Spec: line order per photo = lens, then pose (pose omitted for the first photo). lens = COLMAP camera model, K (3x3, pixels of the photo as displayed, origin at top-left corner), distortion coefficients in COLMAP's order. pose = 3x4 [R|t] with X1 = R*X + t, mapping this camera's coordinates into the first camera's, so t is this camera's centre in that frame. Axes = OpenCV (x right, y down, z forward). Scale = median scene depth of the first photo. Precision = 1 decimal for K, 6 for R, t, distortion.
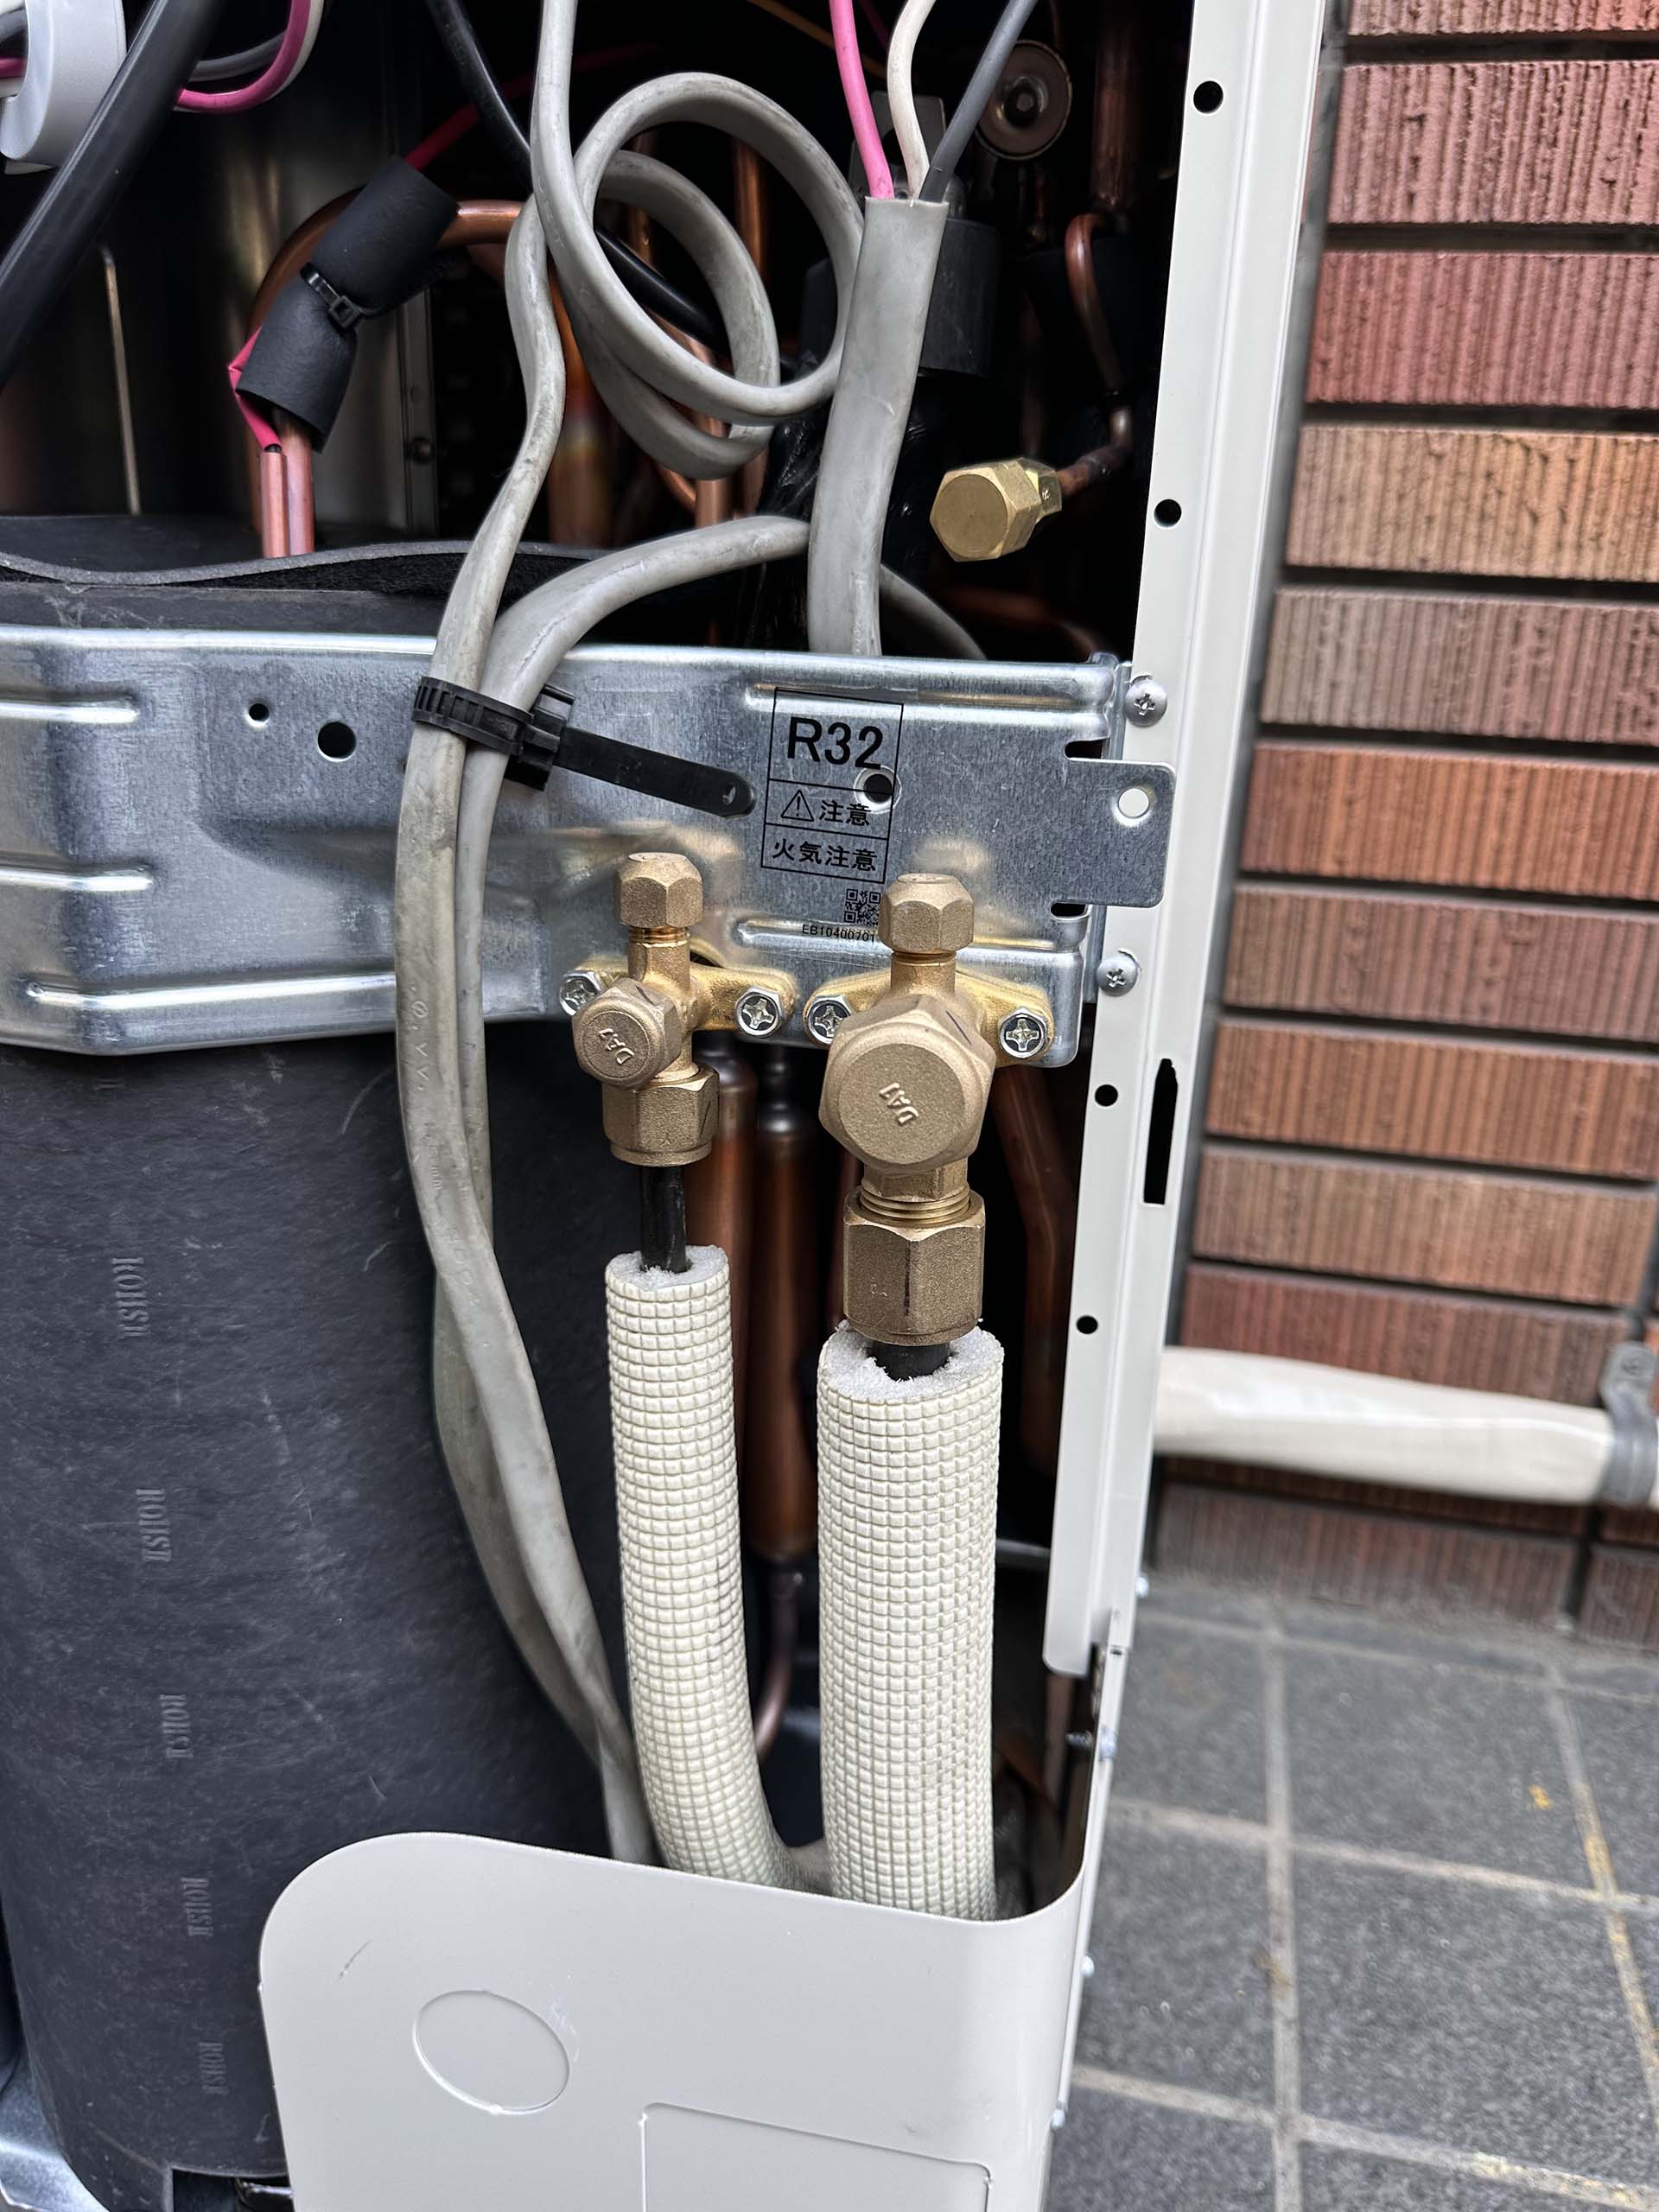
lens RADIAL K [[1664.0, 0, 829.5], [0, 1664.0, 1106.0], [0, 0, 1]] dist [-0.011480, -0.008256]
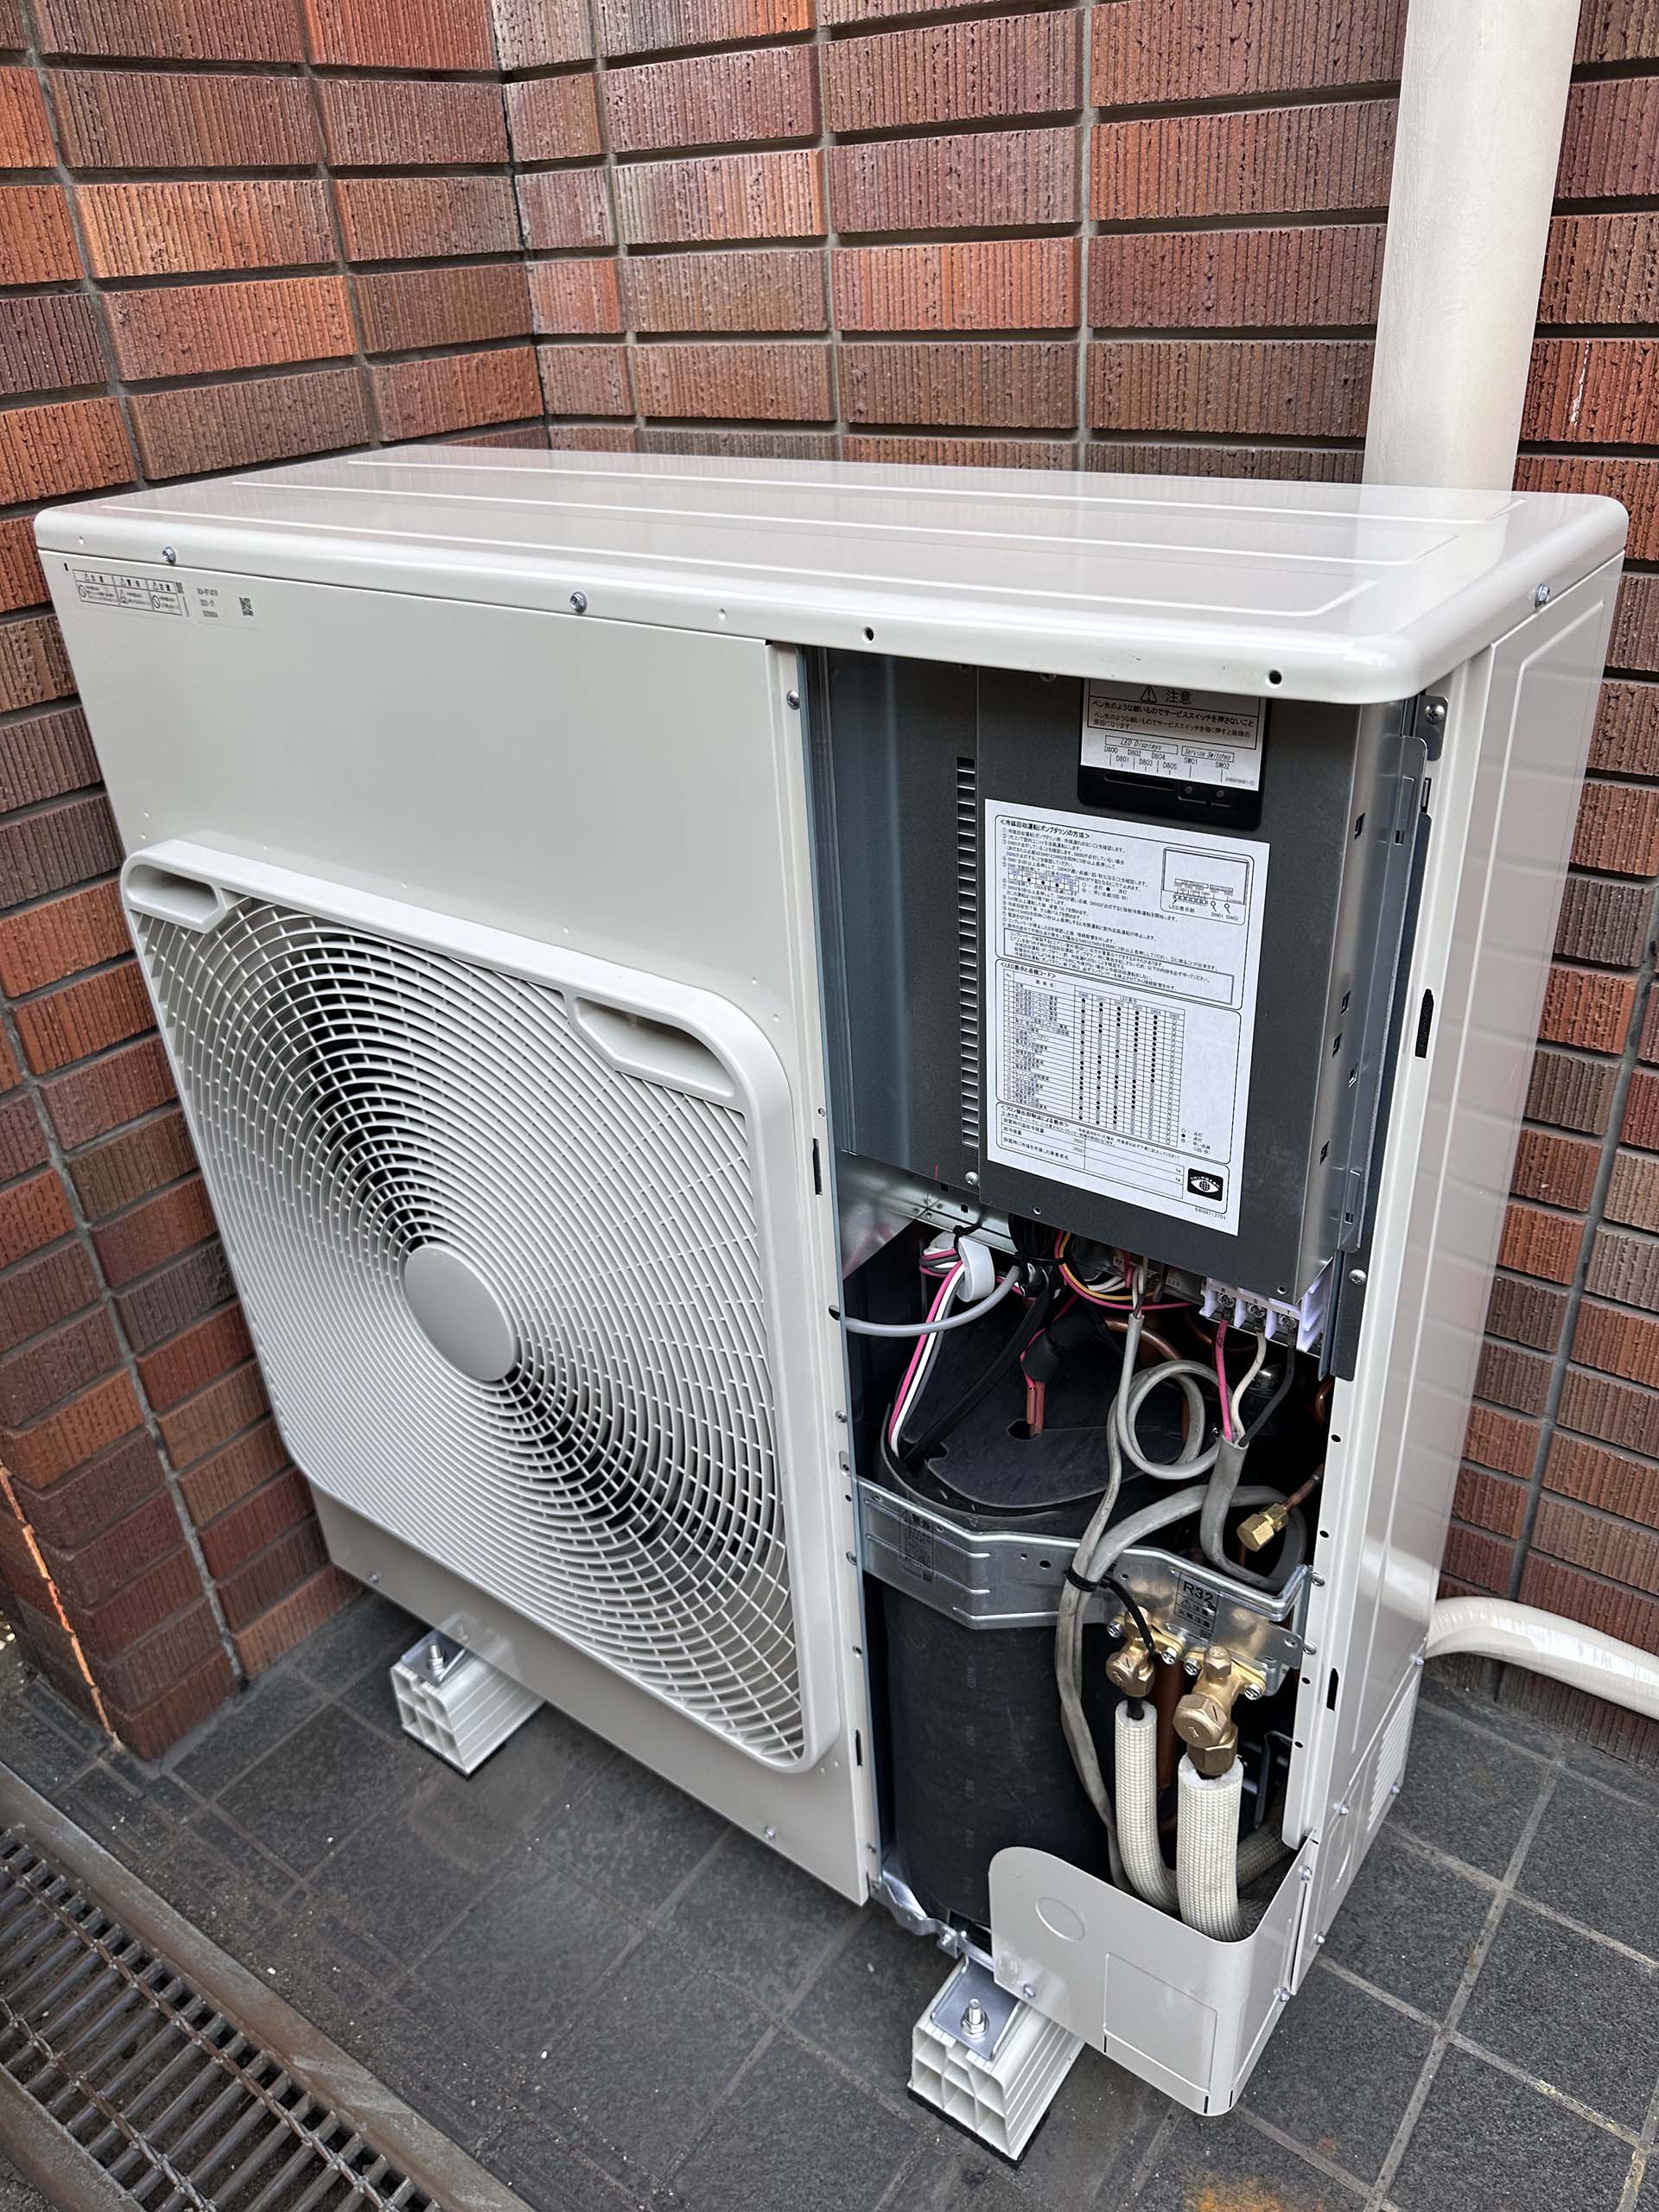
lens RADIAL K [[1562.6, 0, 840.6], [0, 1562.6, 1105.7], [0, 0, 1]] dist [-0.003925, -0.005397]
pose [[0.908331, 0.123855, -0.399494, 0.214698], [-0.064844, 0.985302, 0.158036, -0.733218], [0.413196, -0.117644, 0.903011, -0.870618]]
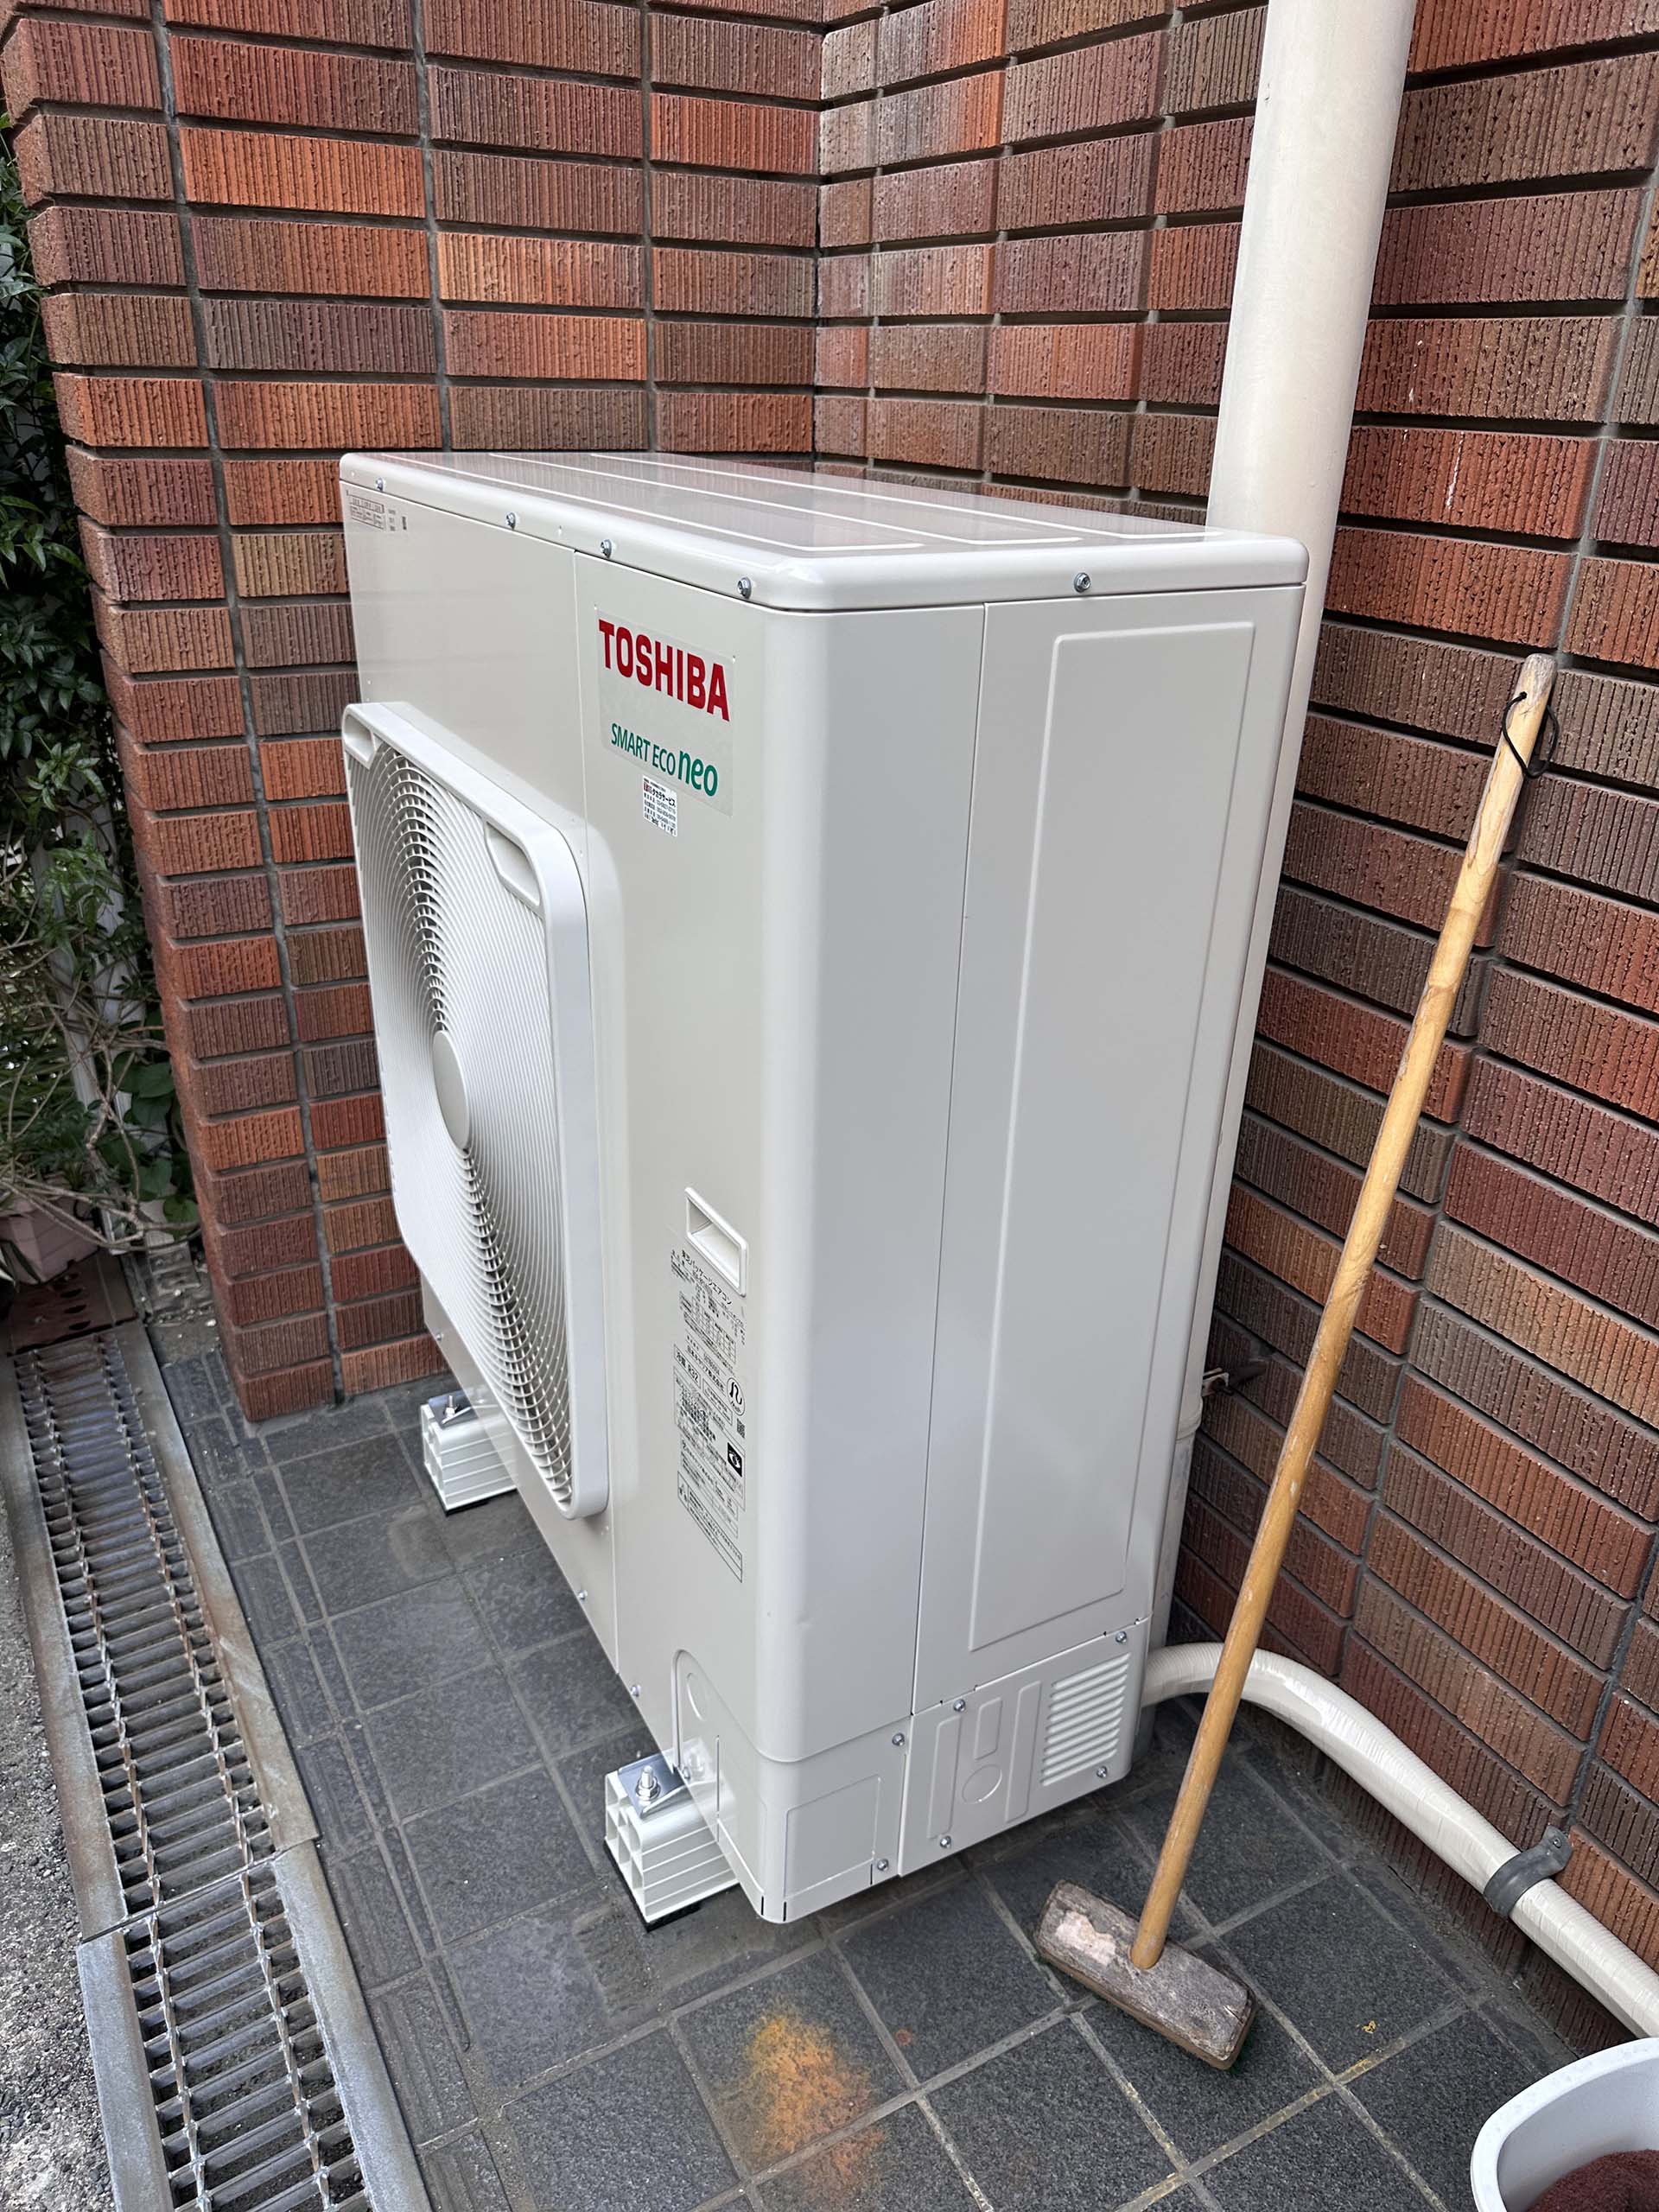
lens RADIAL K [[1554.0, 0, 829.5], [0, 1554.0, 1106.0], [0, 0, 1]] dist [0.001284, -0.006201]
pose [[0.656961, 0.300124, -0.691613, 1.051934], [-0.273931, 0.949677, 0.151904, -0.666016], [0.702399, 0.089659, 0.706114, -0.689552]]
